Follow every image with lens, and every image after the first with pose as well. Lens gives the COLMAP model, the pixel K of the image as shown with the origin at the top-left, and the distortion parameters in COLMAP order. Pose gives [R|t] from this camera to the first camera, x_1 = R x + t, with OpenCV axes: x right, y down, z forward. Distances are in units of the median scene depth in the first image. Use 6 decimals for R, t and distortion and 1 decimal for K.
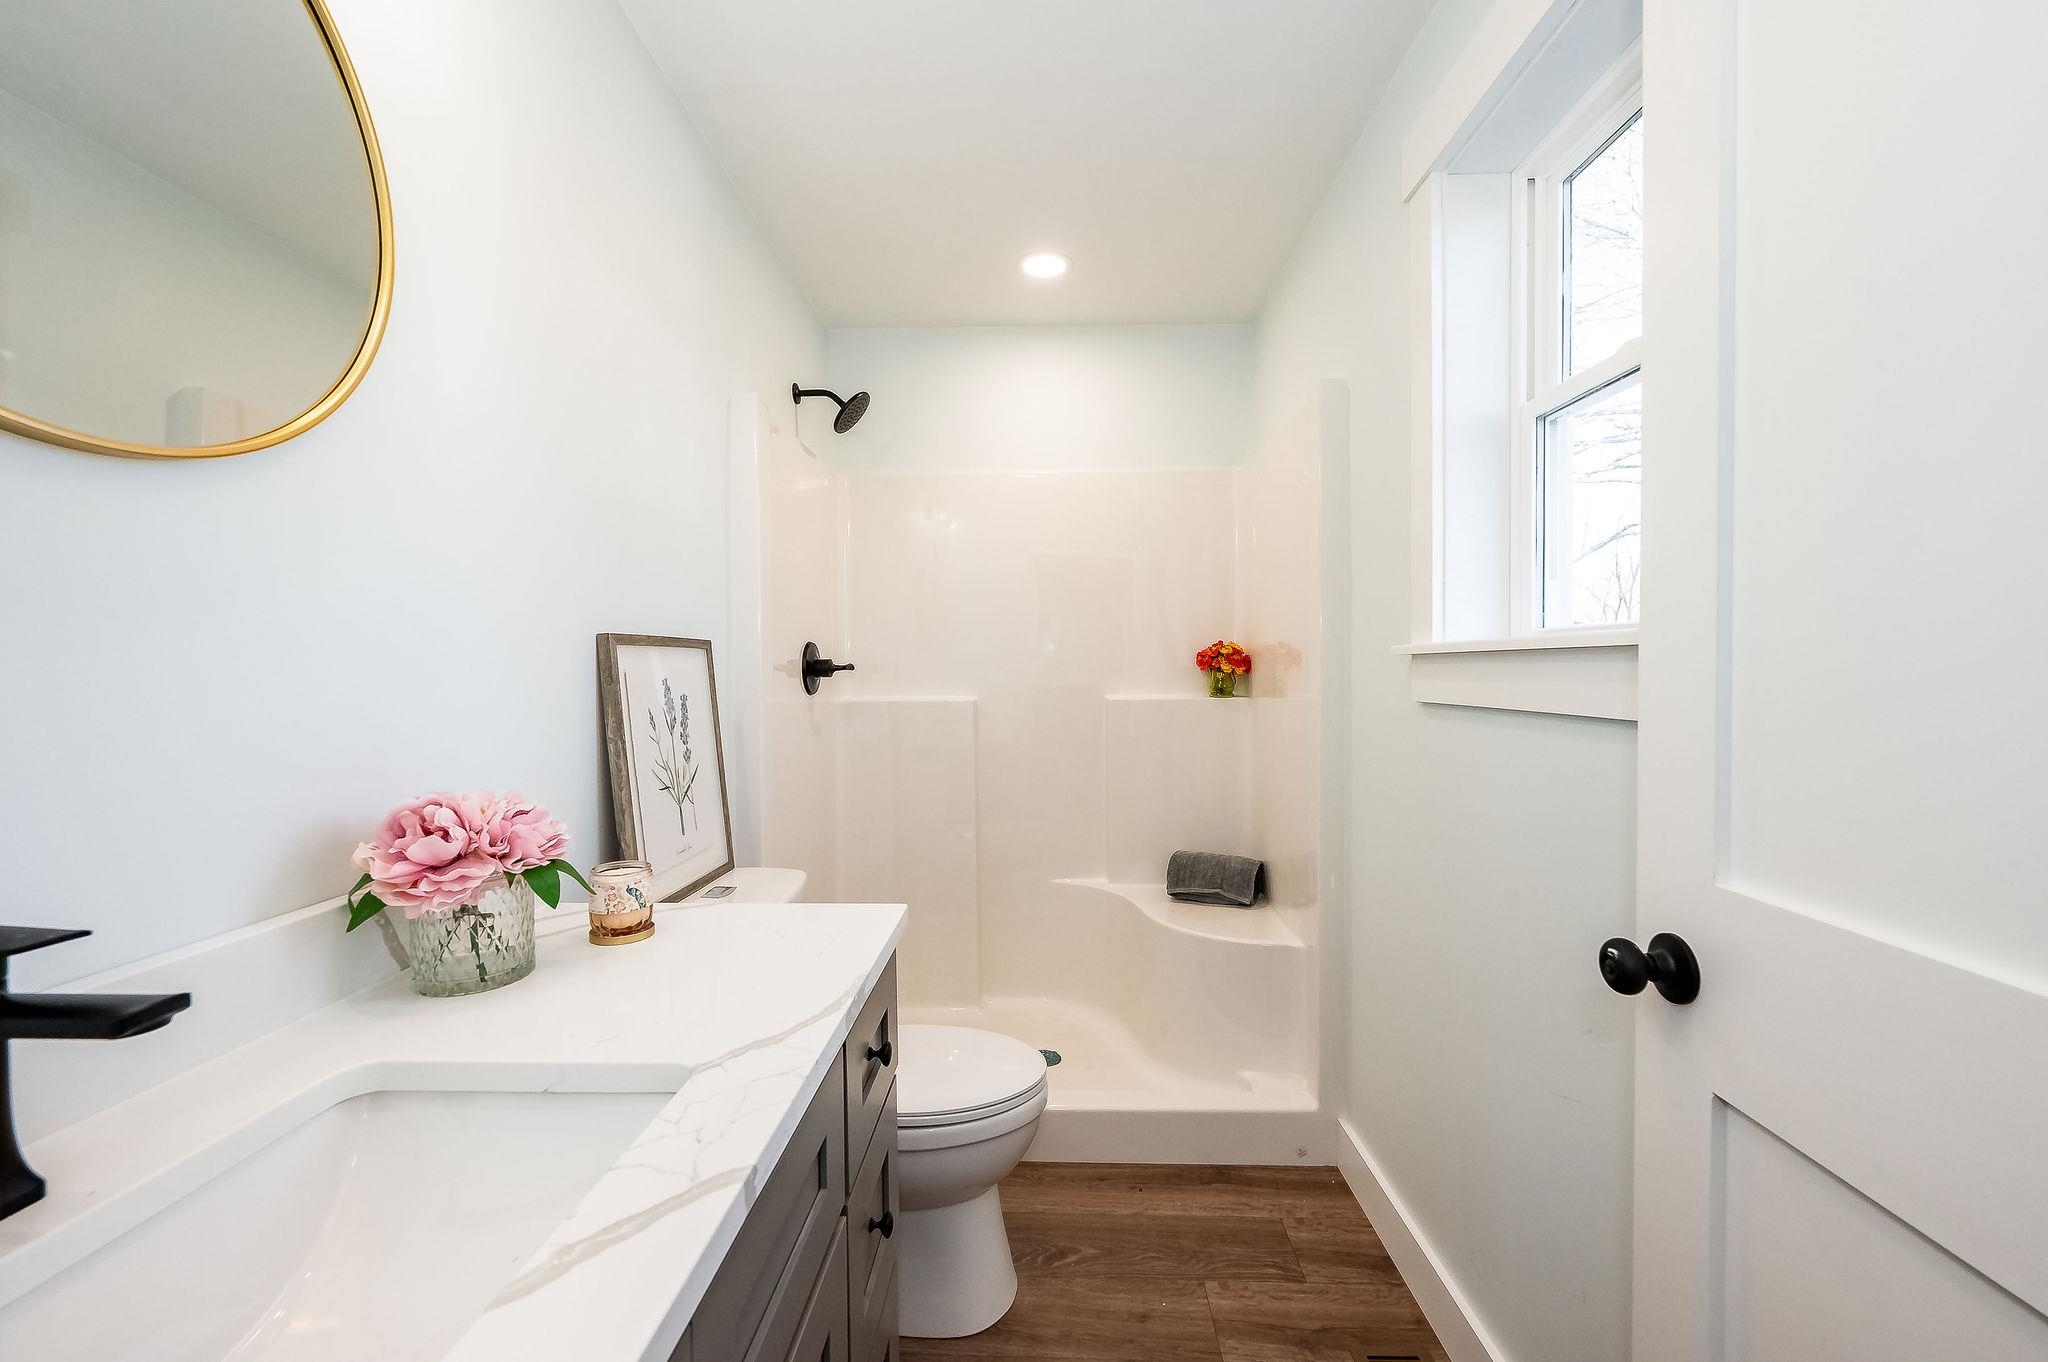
lens RADIAL K [[811.1, 0, 1024.0], [0, 811.1, 681.0], [0, 0, 1]] dist [-0.001534, 0.000217]
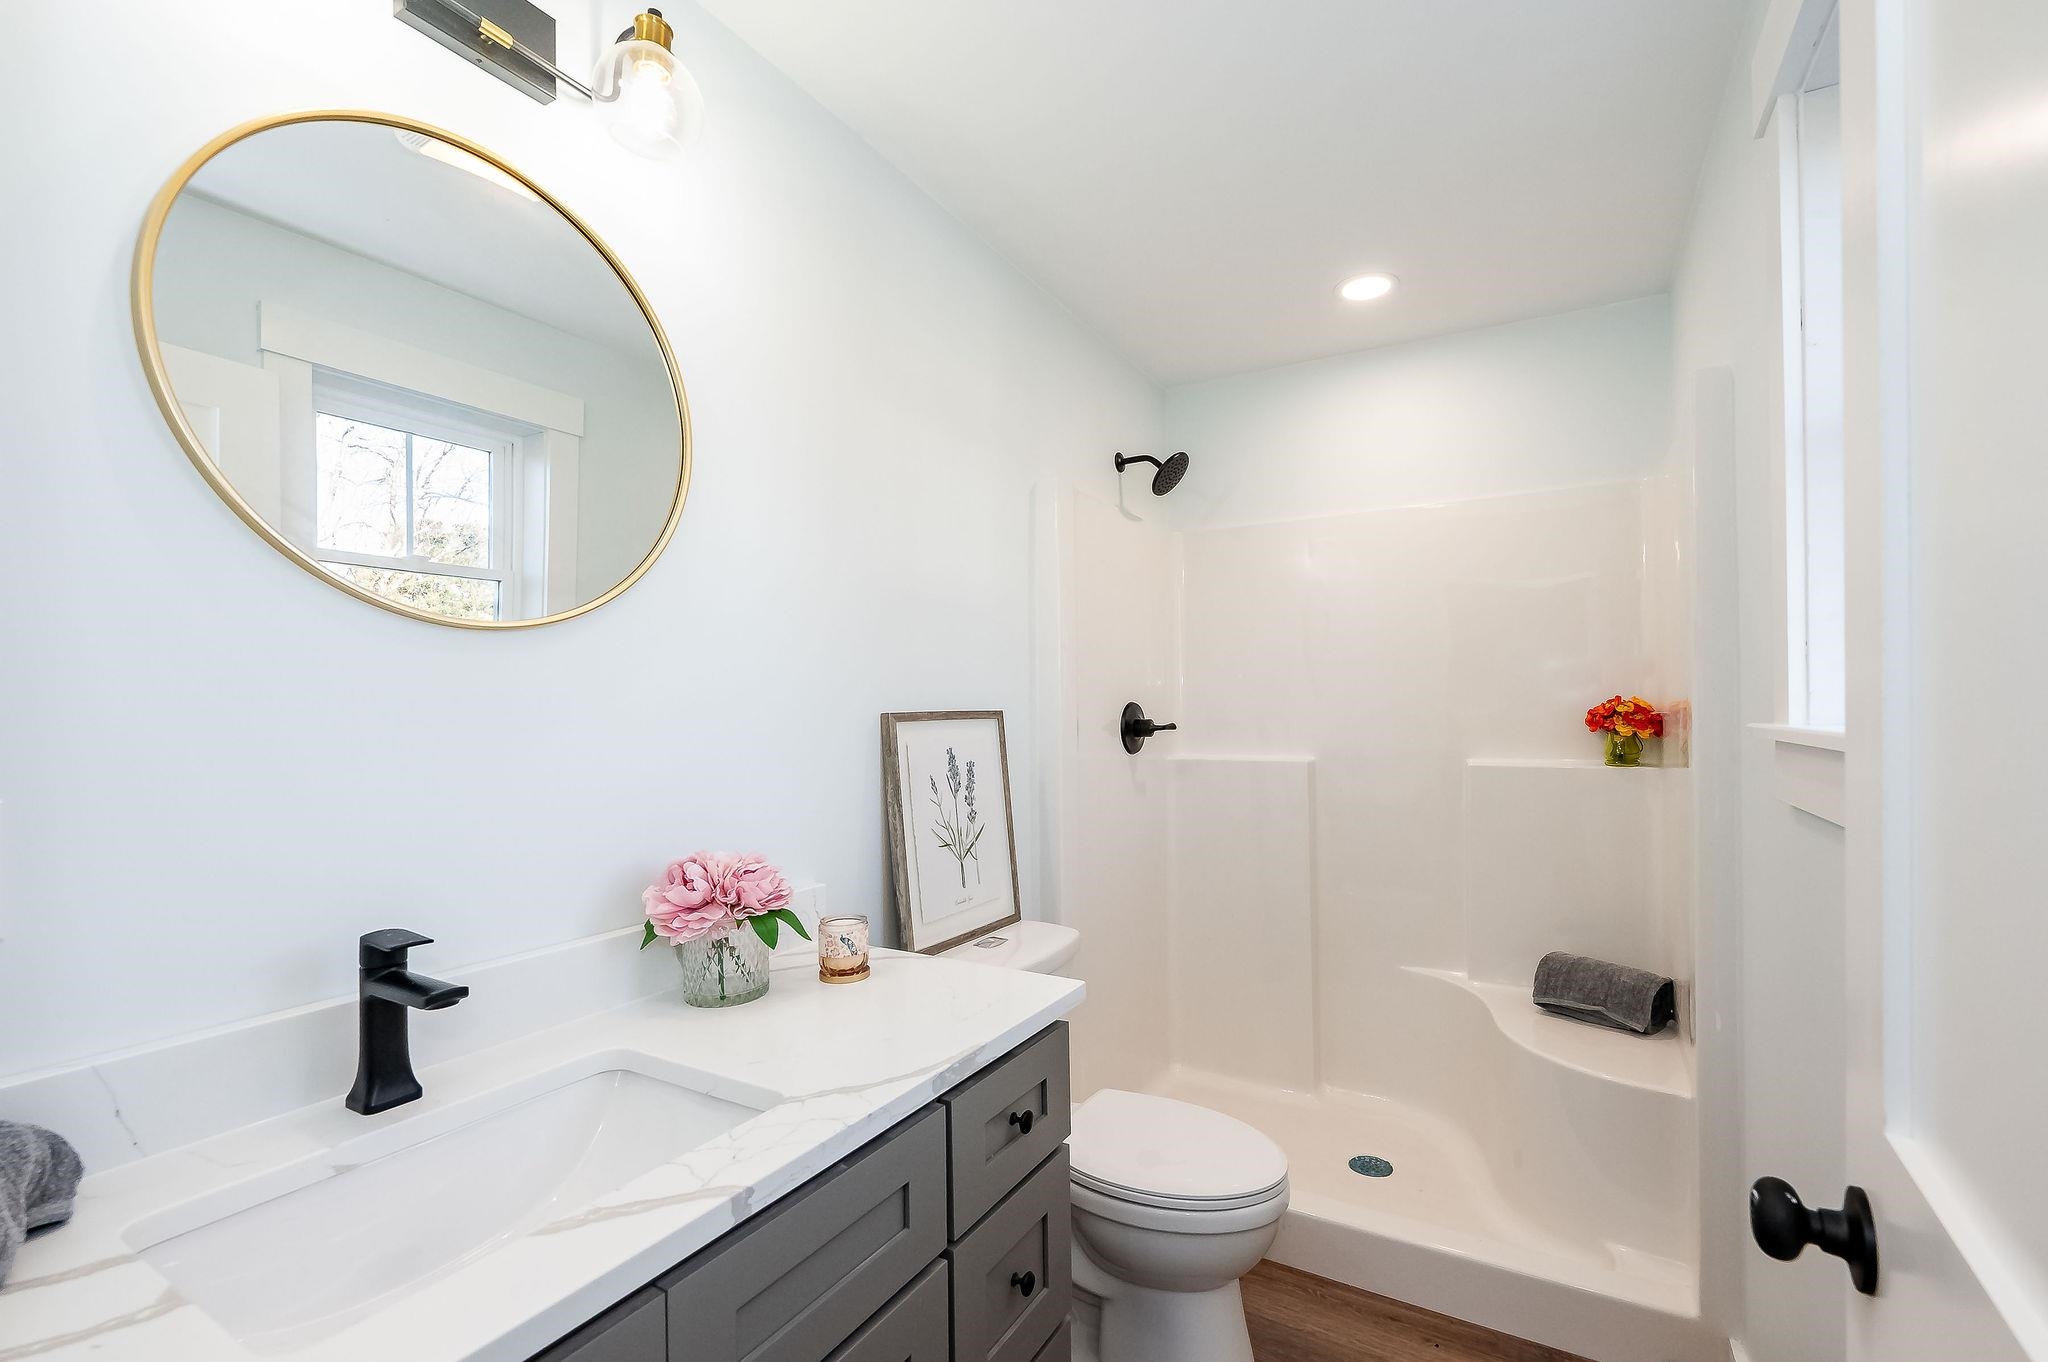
lens RADIAL K [[844.3, 0, 1059.6], [0, 844.3, 711.7], [0, 0, 1]] dist [0.000031, 0.000152]
pose [[0.893485, -0.001490, -0.449091, 0.204341], [-0.003540, 0.999940, -0.010359, -0.038252], [0.449080, 0.010845, 0.893426, 0.010672]]
